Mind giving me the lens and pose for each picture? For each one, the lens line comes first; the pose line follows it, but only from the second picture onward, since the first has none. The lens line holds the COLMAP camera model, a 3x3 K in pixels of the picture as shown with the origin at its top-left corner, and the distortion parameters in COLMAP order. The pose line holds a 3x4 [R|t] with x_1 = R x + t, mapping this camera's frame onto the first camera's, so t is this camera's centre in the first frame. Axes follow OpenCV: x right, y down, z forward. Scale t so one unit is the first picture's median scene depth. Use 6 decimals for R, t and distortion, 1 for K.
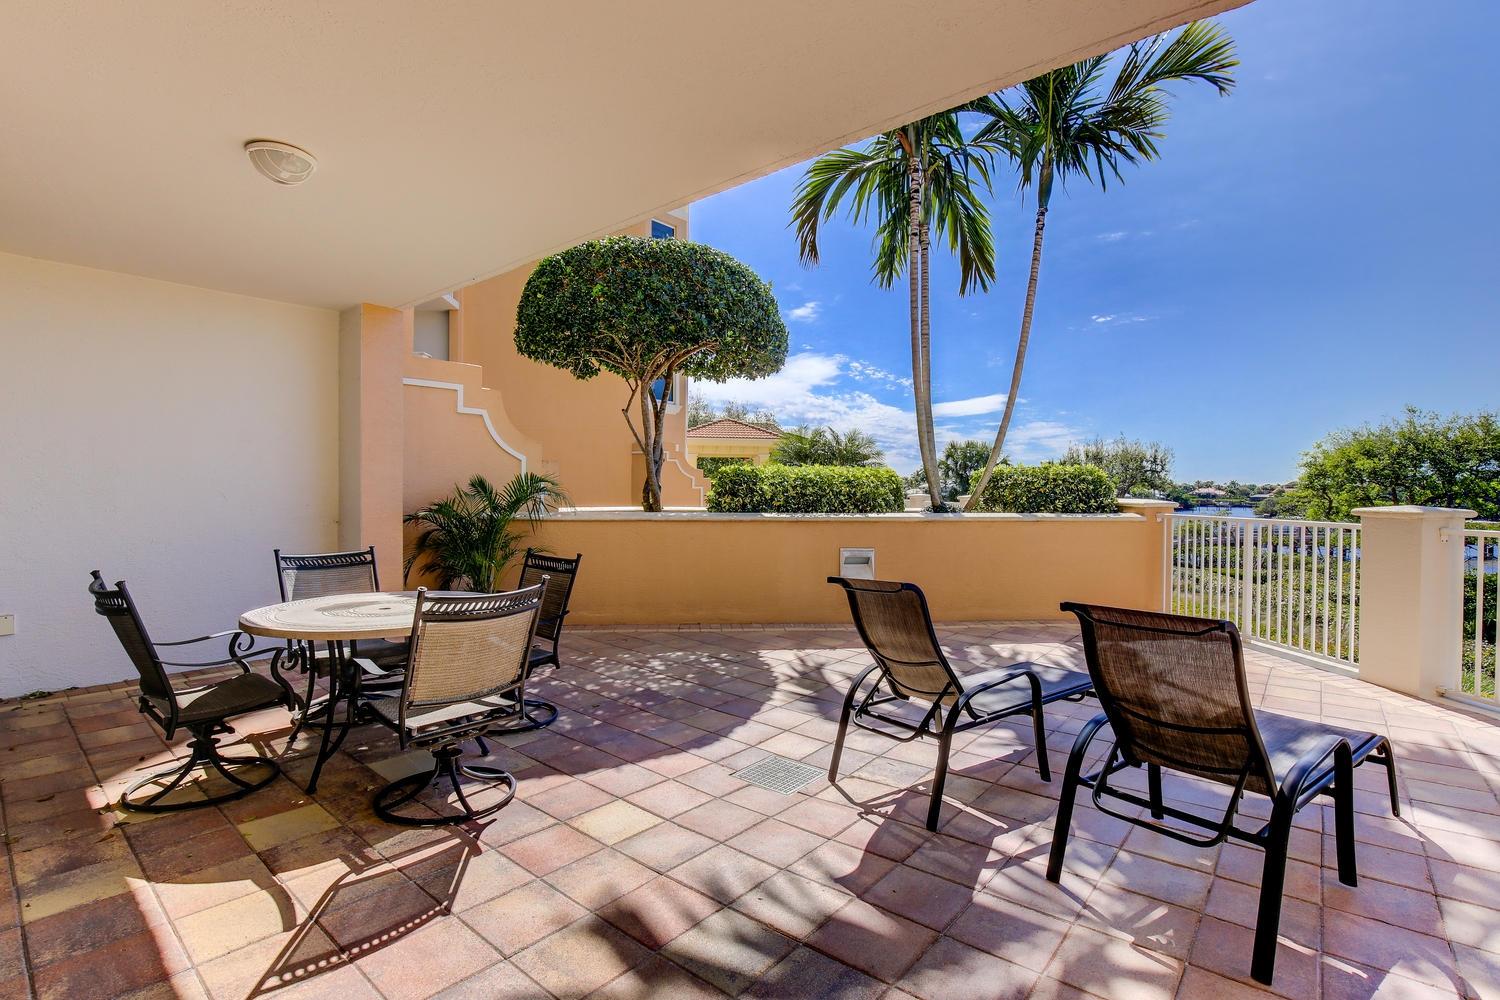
lens RADIAL K [[691.6, 0, 760.2], [0, 691.6, 496.7], [0, 0, 1]] dist [-0.037836, 0.007140]
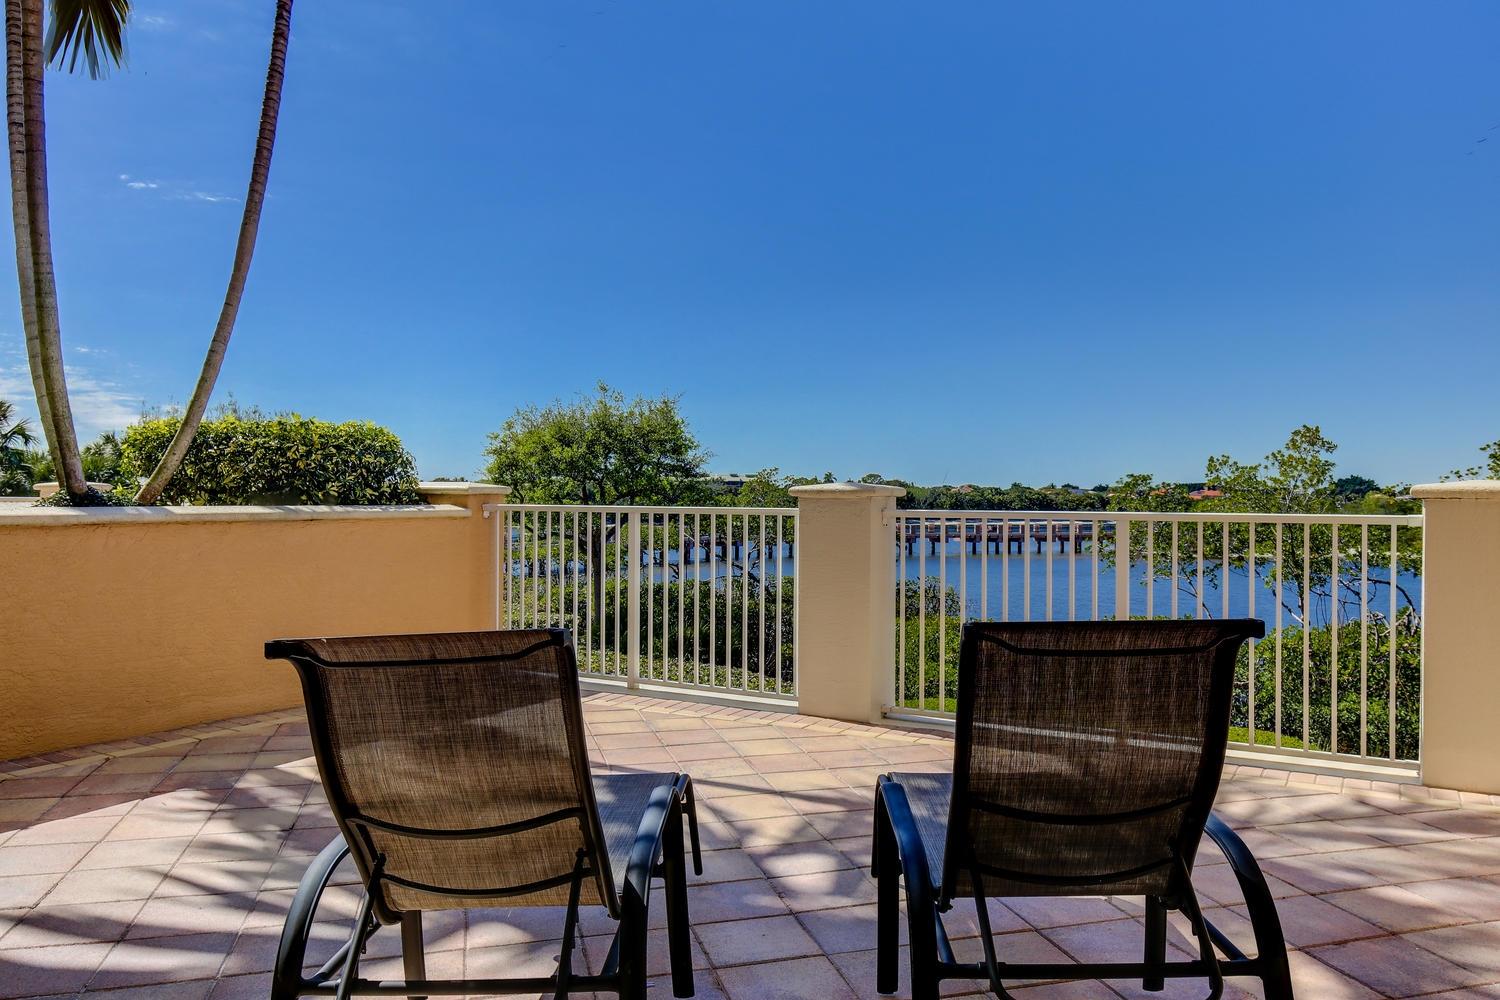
lens RADIAL K [[1104.9, 0, 750.0], [0, 1104.9, 500.0], [0, 0, 1]] dist [-0.000421, 0.001010]
pose [[0.580248, -0.002787, 0.814435, -0.097465], [0.002569, 0.999995, 0.001592, 0.018755], [-0.814436, 0.001169, 0.580253, 0.206082]]
